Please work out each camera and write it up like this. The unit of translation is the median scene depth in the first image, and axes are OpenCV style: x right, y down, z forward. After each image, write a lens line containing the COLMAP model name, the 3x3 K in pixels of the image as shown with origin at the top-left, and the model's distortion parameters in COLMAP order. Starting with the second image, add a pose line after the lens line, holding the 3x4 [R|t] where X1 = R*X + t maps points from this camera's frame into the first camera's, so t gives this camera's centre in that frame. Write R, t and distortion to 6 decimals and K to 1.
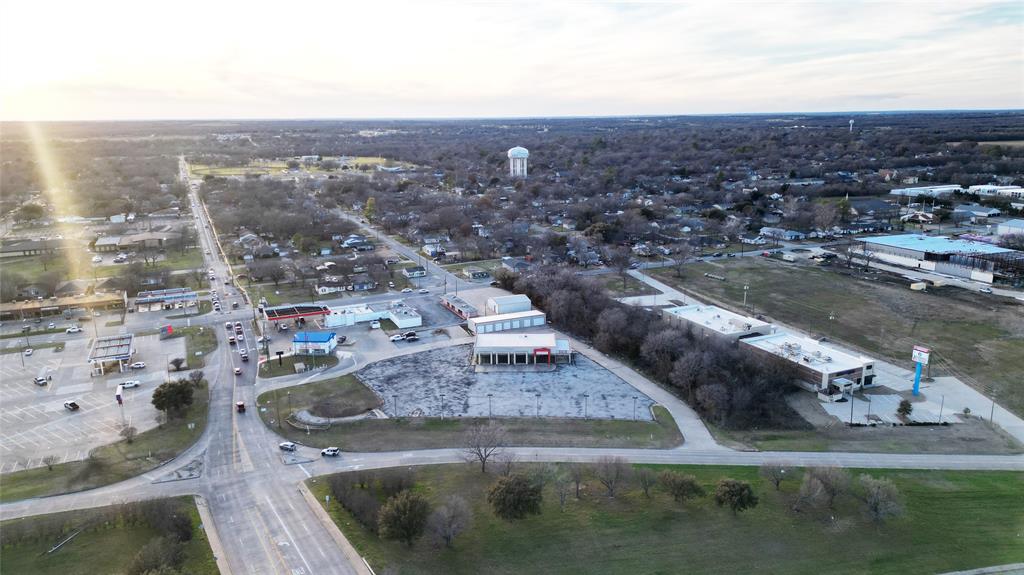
lens RADIAL K [[708.5, 0, 513.2], [0, 708.5, 289.7], [0, 0, 1]] dist [0.108723, -0.121946]
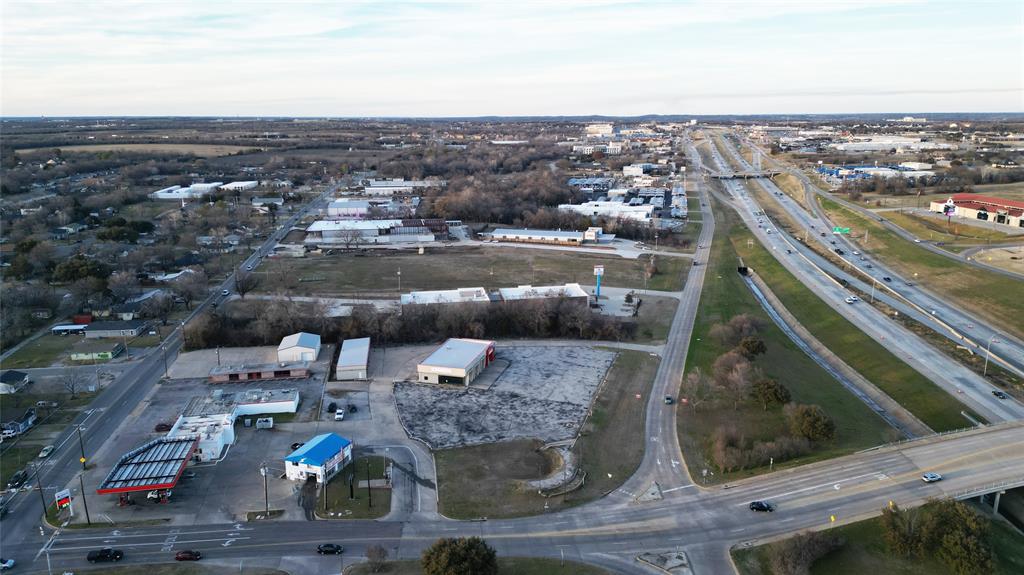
lens RADIAL K [[708.5, 0, 513.2], [0, 708.5, 289.7], [0, 0, 1]] dist [0.108723, -0.121946]
pose [[0.260332, -0.221838, 0.939689, -0.875221], [0.232246, 0.959060, 0.162069, -0.150373], [-0.937171, 0.176047, 0.301195, 0.649778]]
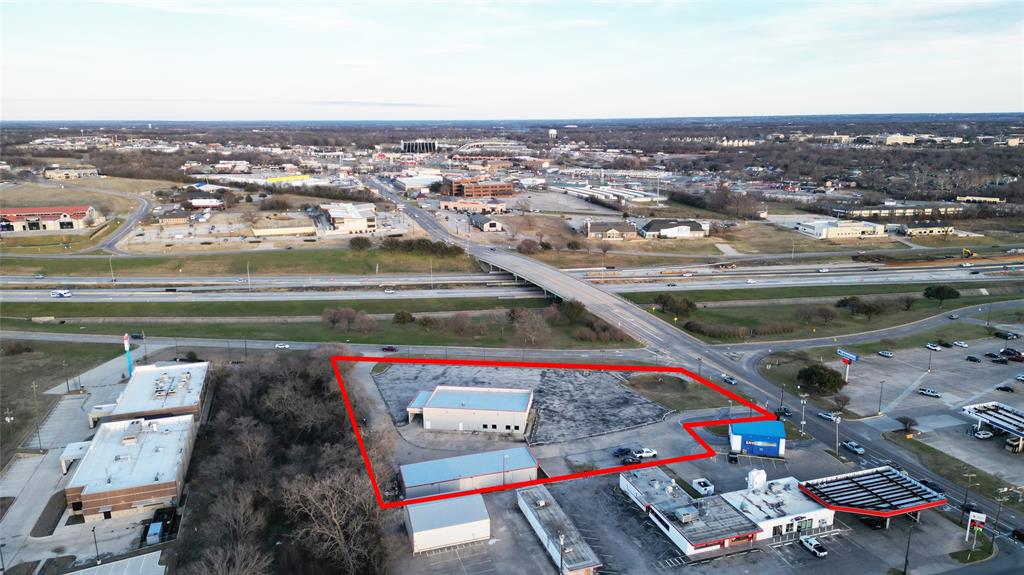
lens RADIAL K [[708.5, 0, 513.2], [0, 708.5, 289.7], [0, 0, 1]] dist [0.108723, -0.121946]
pose [[-0.993290, -0.010176, 0.115200, -0.128885], [0.044117, 0.887453, 0.458782, -0.413410], [-0.106904, 0.460786, -0.881049, 1.693611]]
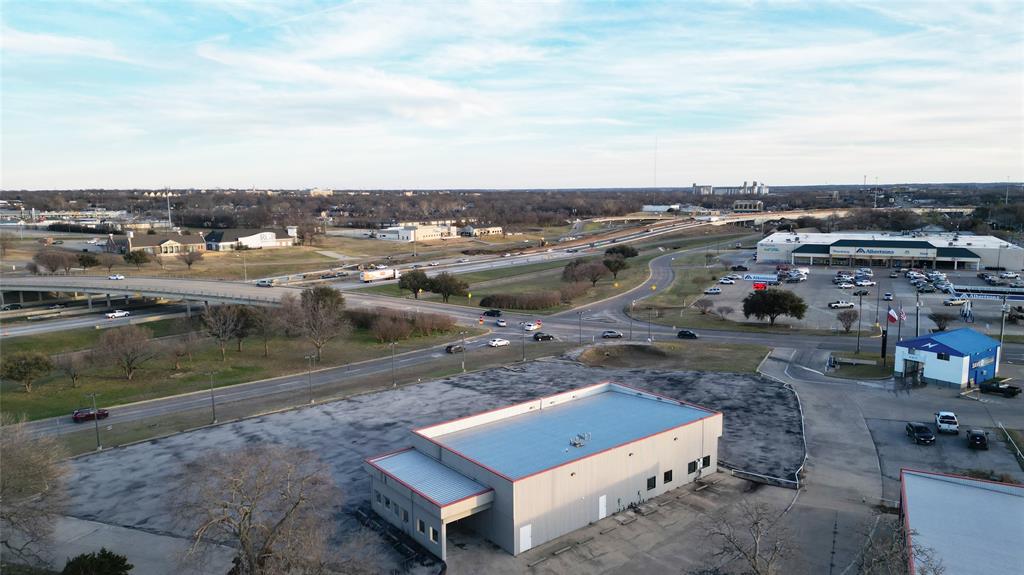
lens RADIAL K [[708.5, 0, 513.2], [0, 708.5, 289.7], [0, 0, 1]] dist [0.108723, -0.121946]
pose [[-0.766573, 0.107531, -0.633090, 0.206403], [-0.137653, 0.935447, 0.325562, -0.073792], [0.627230, 0.336713, -0.702286, 1.208779]]
